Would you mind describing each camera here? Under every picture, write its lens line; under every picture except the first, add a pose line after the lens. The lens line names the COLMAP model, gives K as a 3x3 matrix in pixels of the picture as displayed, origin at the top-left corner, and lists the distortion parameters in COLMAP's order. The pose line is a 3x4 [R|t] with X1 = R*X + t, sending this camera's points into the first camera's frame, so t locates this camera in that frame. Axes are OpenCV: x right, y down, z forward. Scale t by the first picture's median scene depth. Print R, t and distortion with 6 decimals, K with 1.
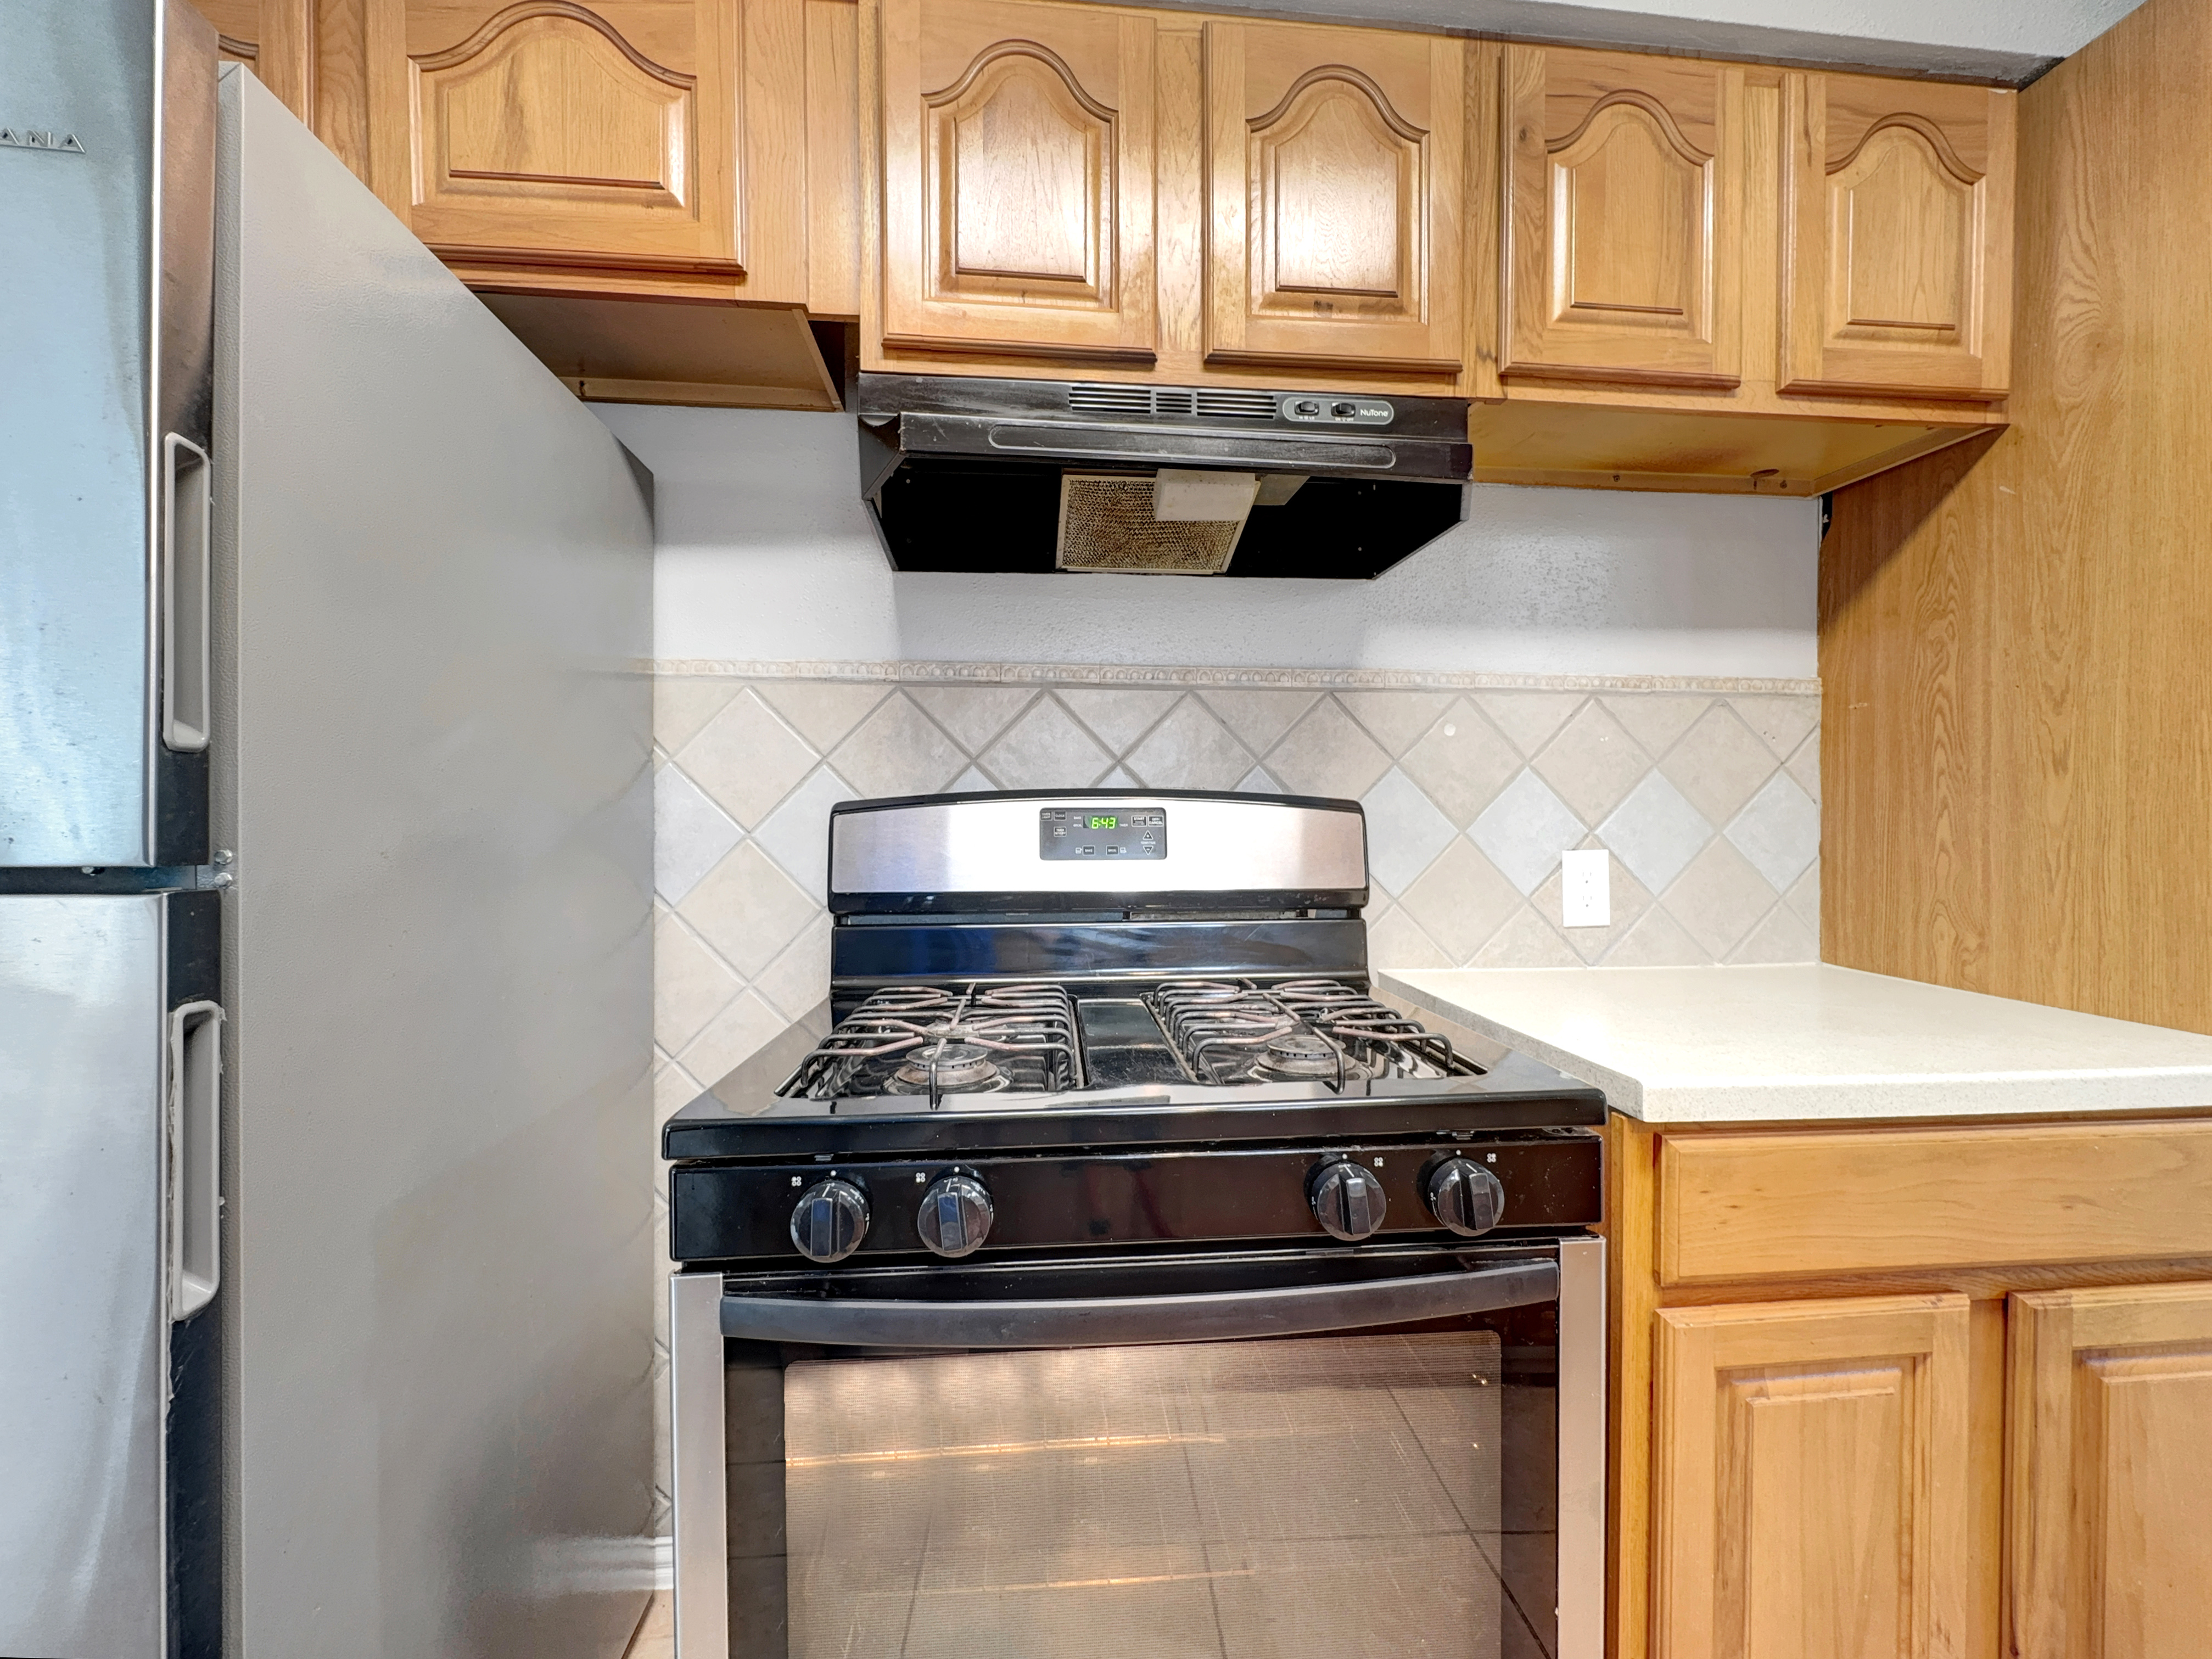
lens RADIAL K [[913.8, 0, 1118.5], [0, 913.8, 833.3], [0, 0, 1]] dist [-0.010008, 0.000665]
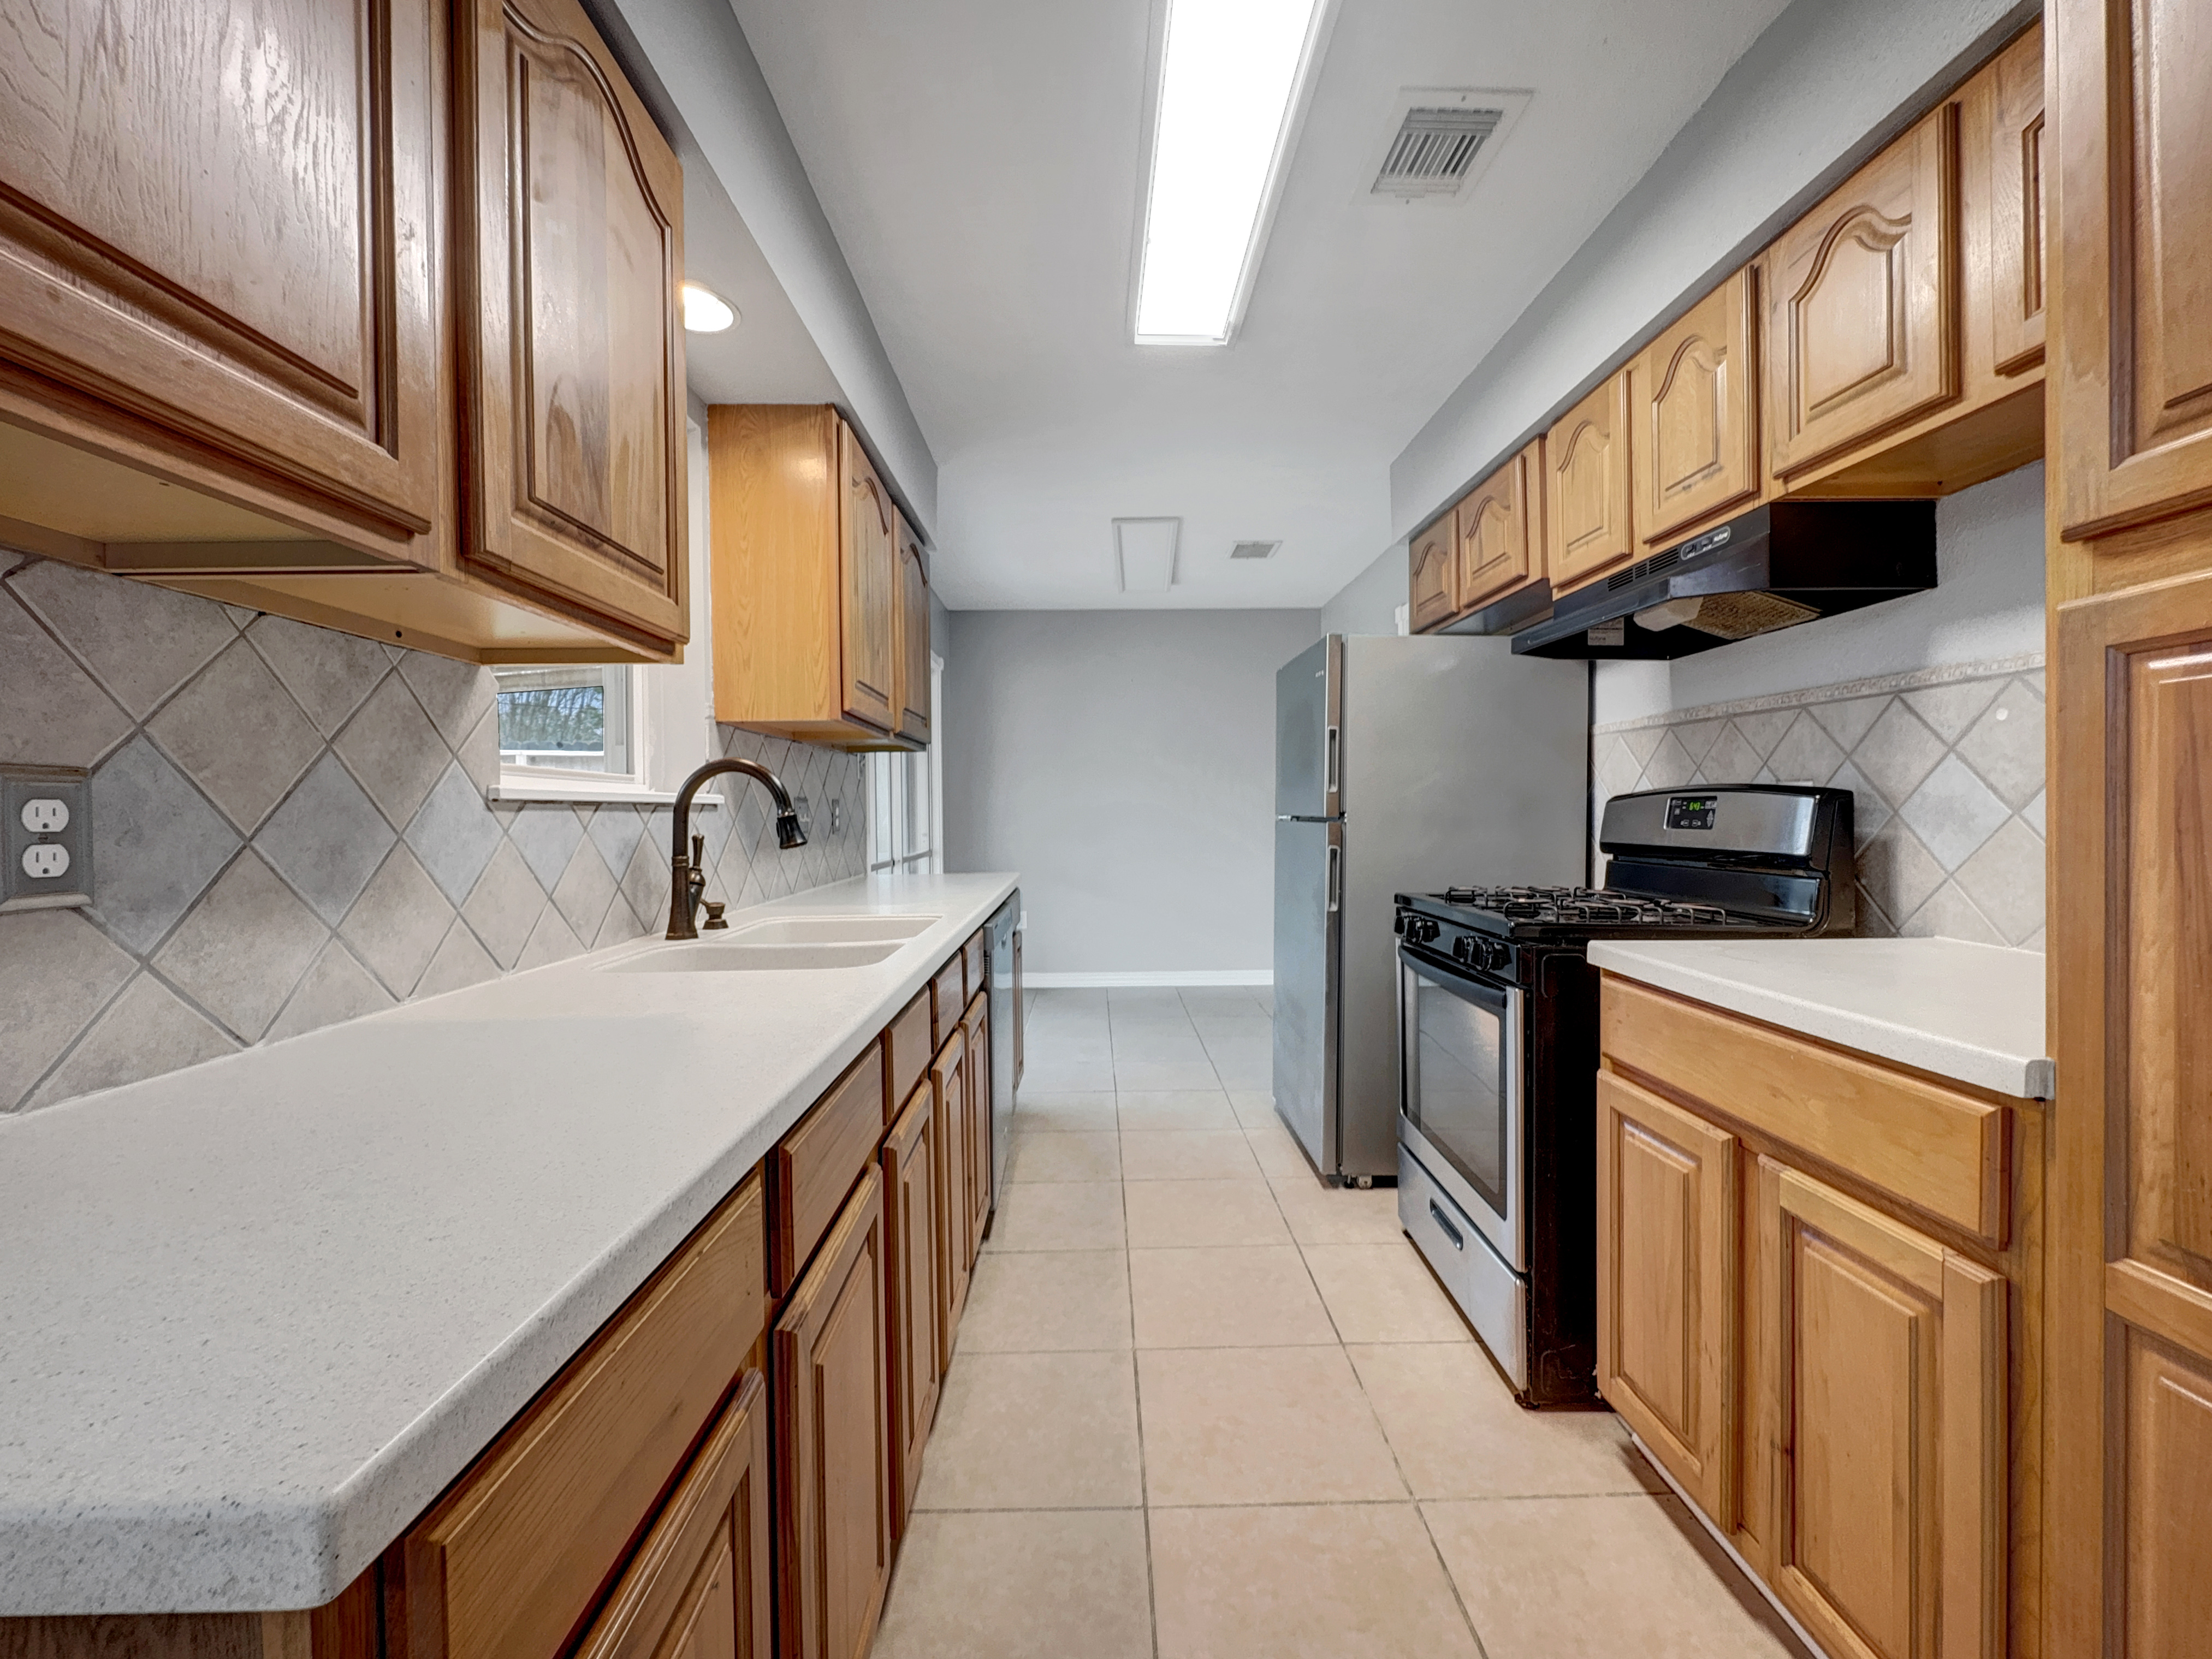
lens RADIAL K [[913.7, 0, 1106.0], [0, 913.7, 822.3], [0, 0, 1]] dist [-0.010008, 0.000665]
pose [[-0.080335, 0.013494, -0.996677, 1.503131], [-0.005735, 0.999886, 0.014000, 0.000591], [0.996751, 0.006841, -0.080249, 0.077632]]
